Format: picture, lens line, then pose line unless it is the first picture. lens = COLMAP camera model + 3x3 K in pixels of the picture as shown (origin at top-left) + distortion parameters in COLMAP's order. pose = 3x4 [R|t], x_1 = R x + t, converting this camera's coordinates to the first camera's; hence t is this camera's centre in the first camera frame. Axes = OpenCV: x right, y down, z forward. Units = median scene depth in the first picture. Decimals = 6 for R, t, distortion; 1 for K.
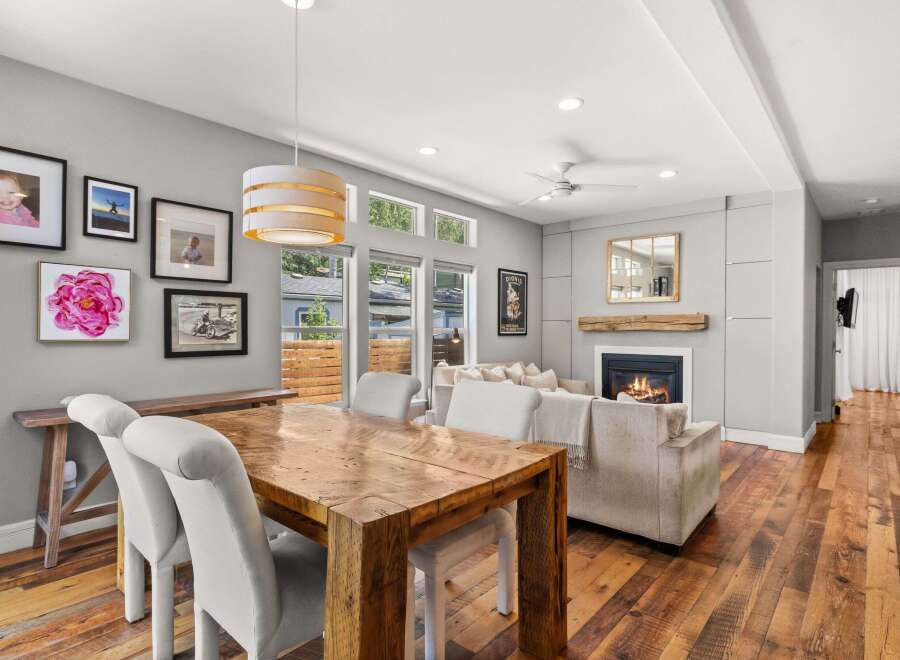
lens RADIAL K [[489.0, 0, 451.8], [0, 489.0, 334.4], [0, 0, 1]] dist [-0.008746, 0.002987]
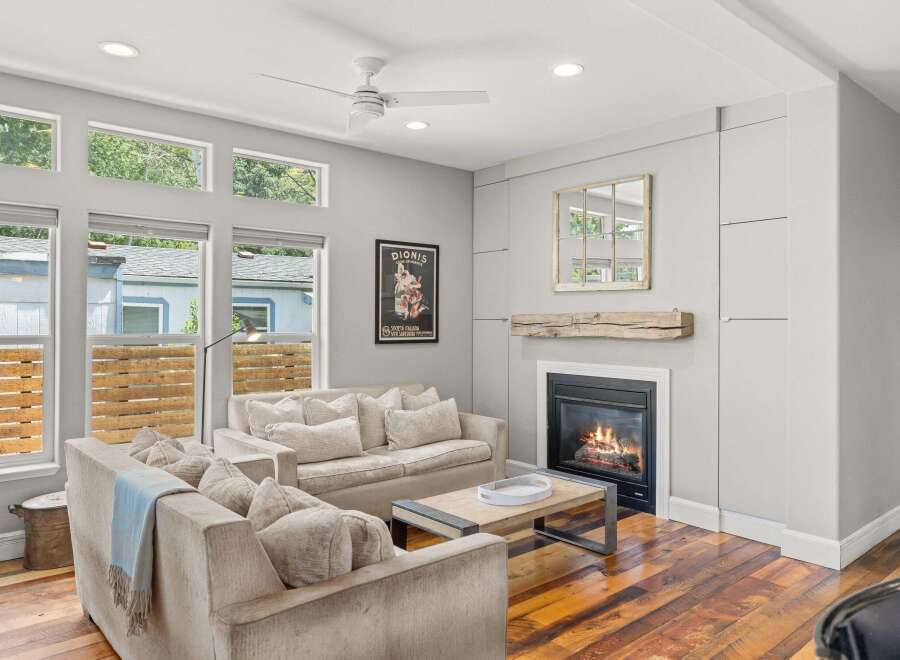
lens RADIAL K [[640.0, 0, 449.7], [0, 640.0, 316.6], [0, 0, 1]] dist [-0.001758, 0.002709]
pose [[0.989226, -0.000732, -0.146396, 0.348123], [-0.001718, 0.999861, -0.016602, -0.021634], [0.146388, 0.016675, 0.989087, 0.200921]]
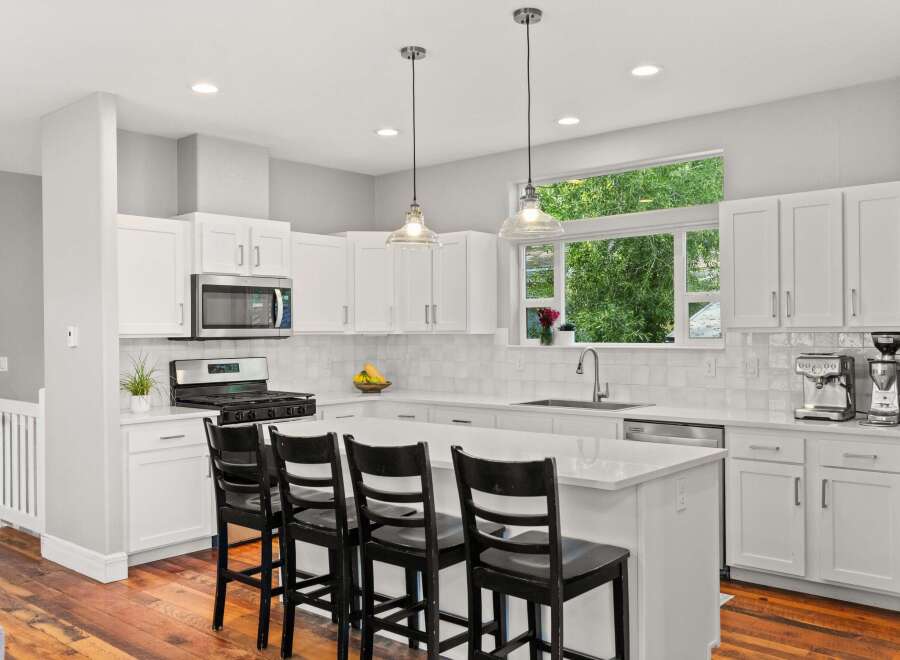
lens RADIAL K [[806.4, 0, 448.6], [0, 806.4, 335.6], [0, 0, 1]] dist [0.012342, 0.009146]
pose [[0.008505, -0.011378, 0.999899, -0.162856], [0.019074, 0.999755, 0.011214, -0.031235], [-0.999782, 0.018977, 0.008720, 0.247476]]
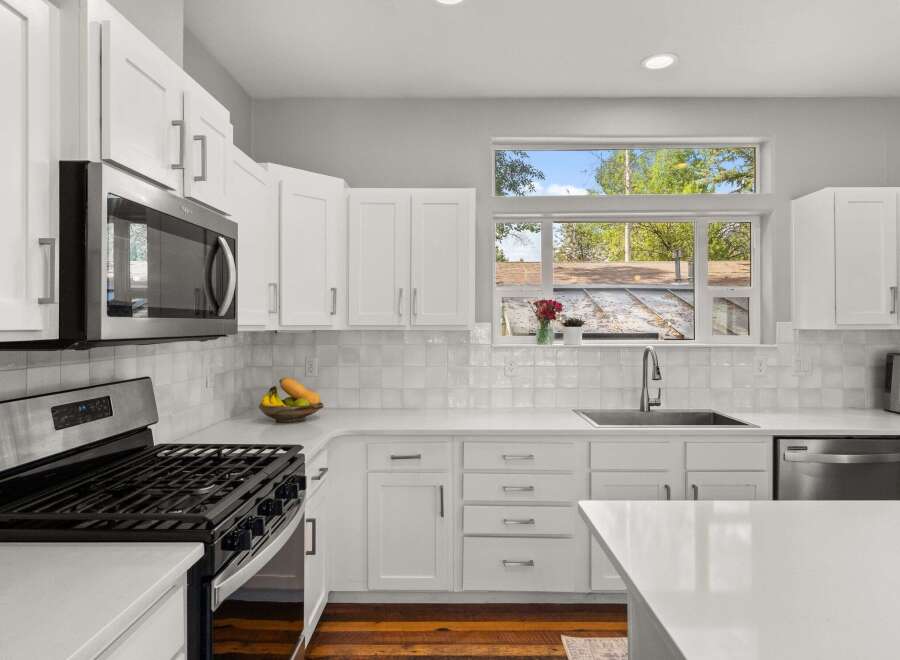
lens RADIAL K [[548.5, 0, 453.8], [0, 548.5, 325.9], [0, 0, 1]] dist [-0.010259, -0.002152]
pose [[-0.658552, -0.003812, 0.752525, 0.521224], [0.006789, 0.999916, 0.011006, -0.031342], [-0.752504, 0.012357, -0.658472, 0.591089]]
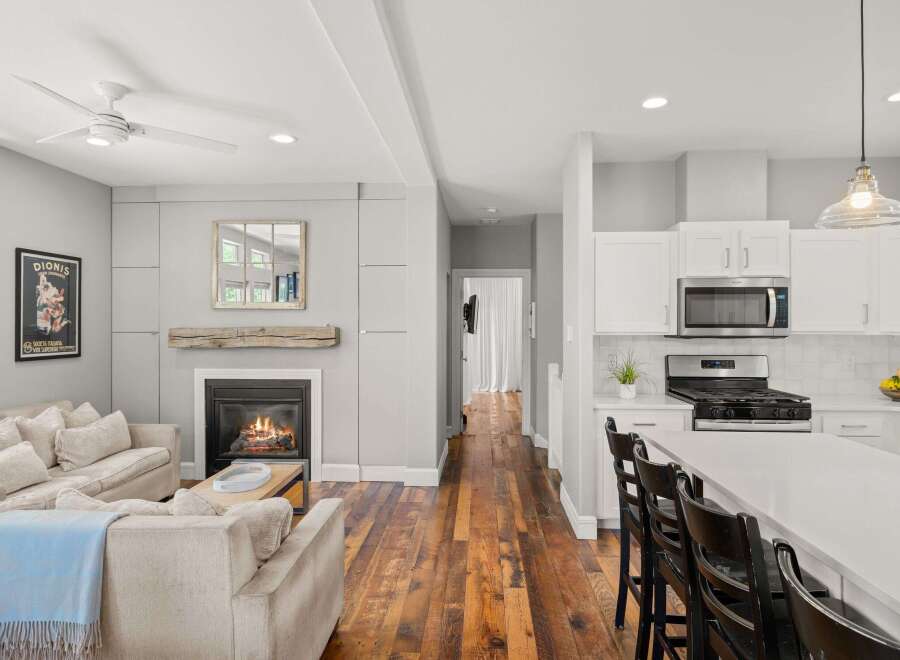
lens RADIAL K [[556.8, 0, 452.9], [0, 556.8, 323.9], [0, 0, 1]] dist [-0.000003, 0.000760]
pose [[0.790427, -0.002620, 0.612551, 0.110805], [0.009112, 0.999931, -0.007480, -0.036660], [-0.612489, 0.011494, 0.790396, 0.160916]]
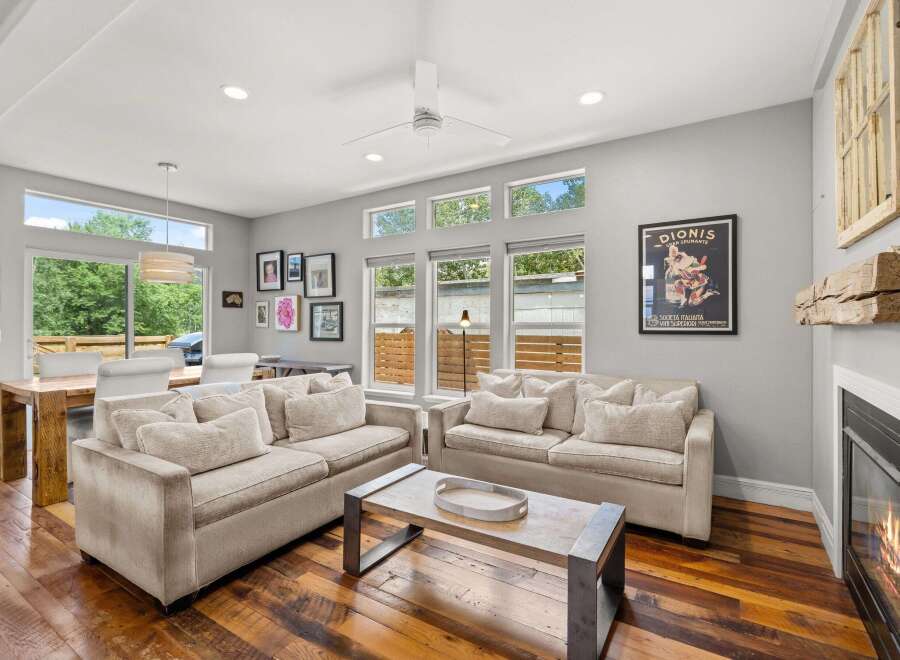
lens RADIAL K [[440.7, 0, 454.1], [0, 440.7, 324.4], [0, 0, 1]] dist [-0.016864, 0.000644]
pose [[0.150915, -0.005800, -0.988530, 0.675598], [-0.009201, 0.999931, -0.007272, -0.003575], [0.988504, 0.010193, 0.150852, 0.756090]]
